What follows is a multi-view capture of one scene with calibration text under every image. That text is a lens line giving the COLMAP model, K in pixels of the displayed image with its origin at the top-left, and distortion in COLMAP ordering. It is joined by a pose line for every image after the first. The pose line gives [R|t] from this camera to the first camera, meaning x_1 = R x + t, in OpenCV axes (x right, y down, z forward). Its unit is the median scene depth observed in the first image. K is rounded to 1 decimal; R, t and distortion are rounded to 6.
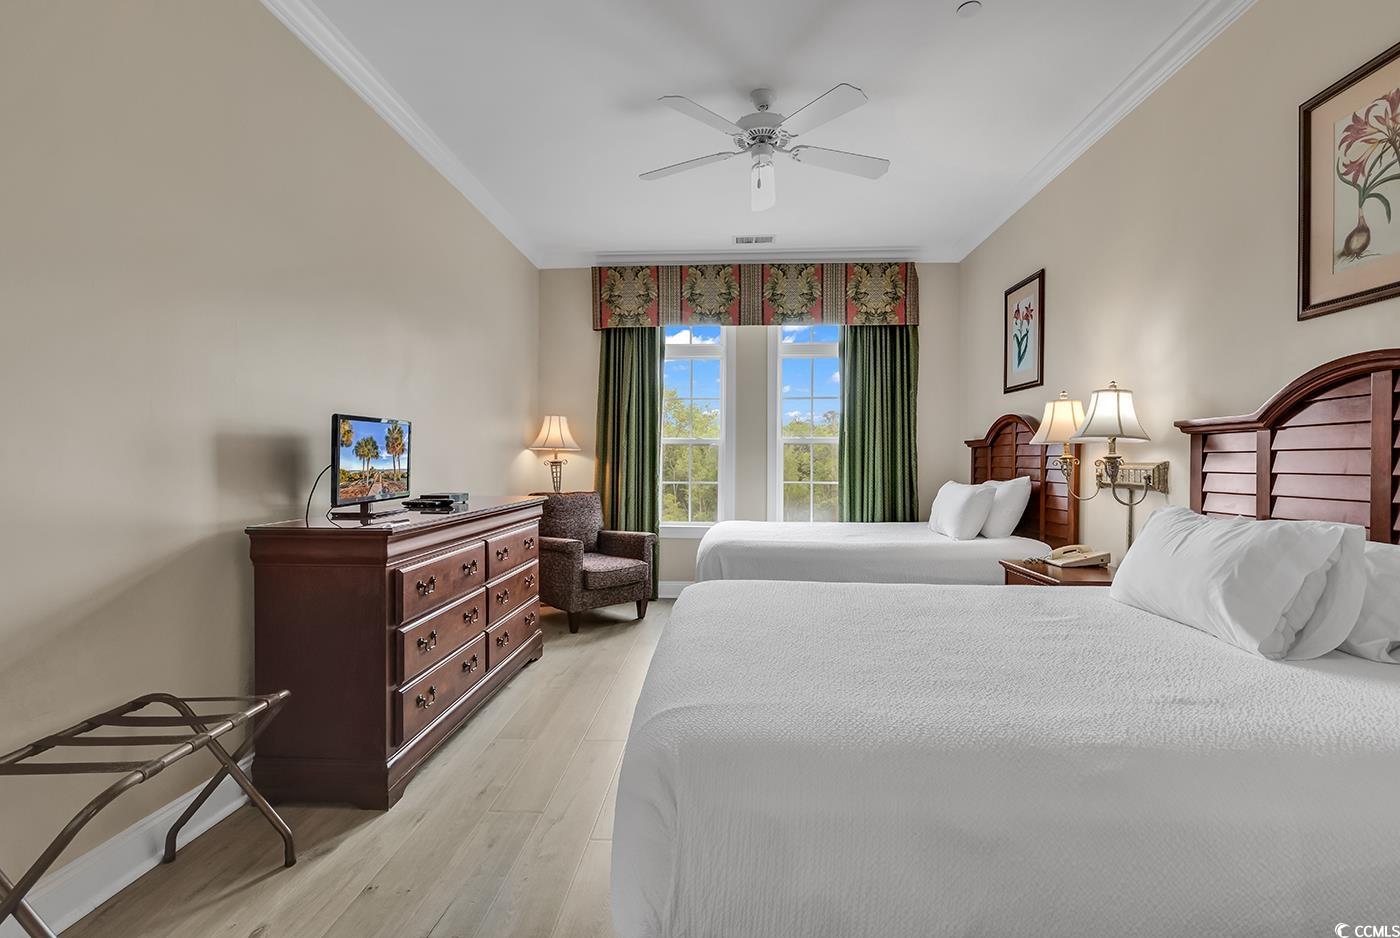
lens RADIAL K [[664.2, 0, 758.1], [0, 664.2, 464.4], [0, 0, 1]] dist [0.014370, -0.002966]
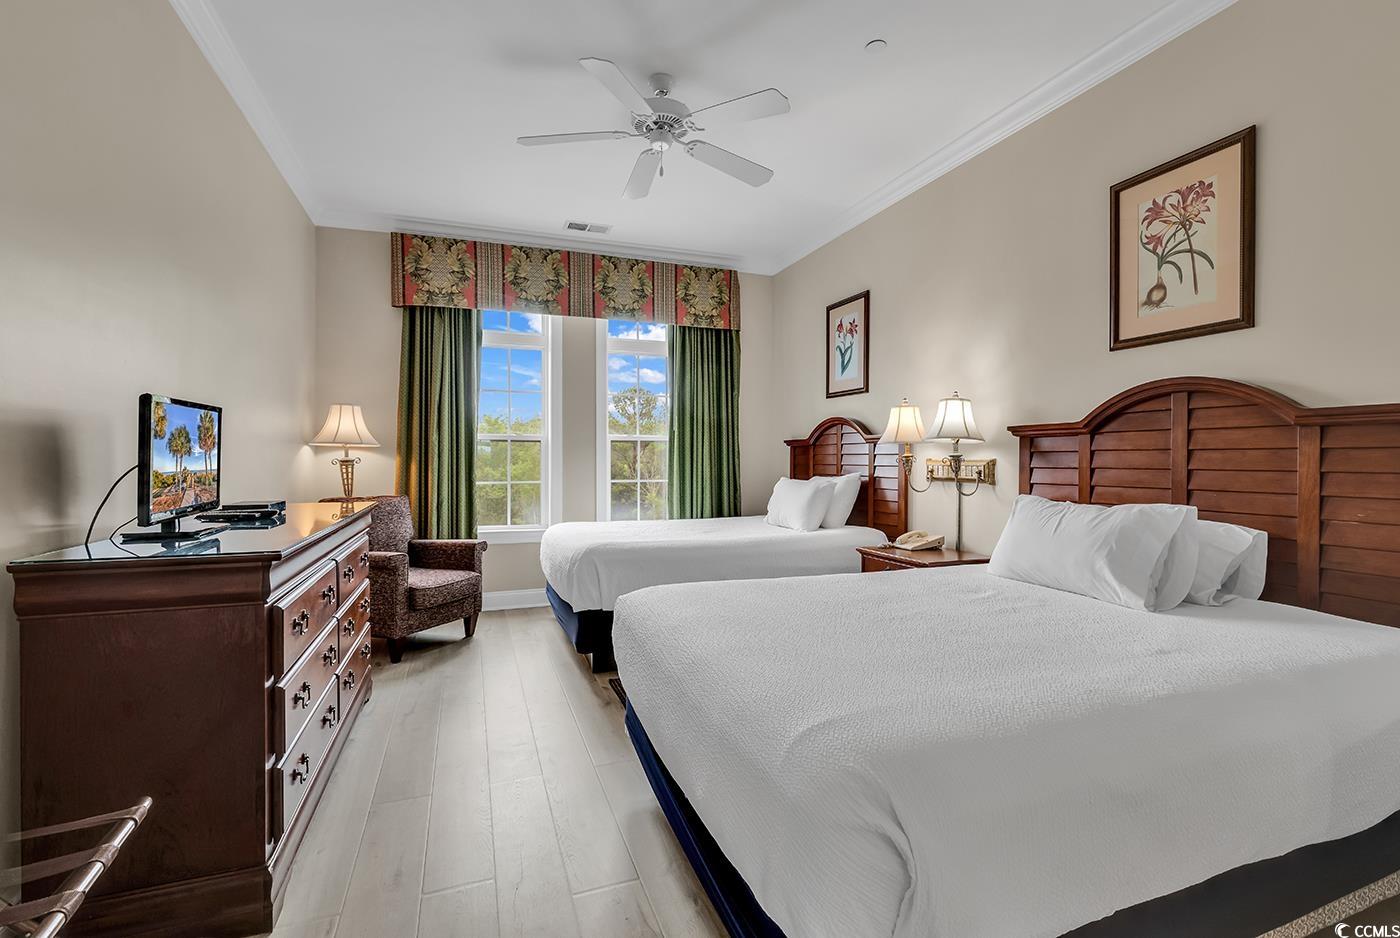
lens RADIAL K [[639.5, 0, 761.3], [0, 639.5, 464.2], [0, 0, 1]] dist [0.010812, 0.000278]
pose [[0.918058, -0.003947, 0.396426, -0.230536], [0.002891, 0.999991, 0.003259, -0.000173], [-0.396435, -0.001846, 0.918061, 0.087720]]
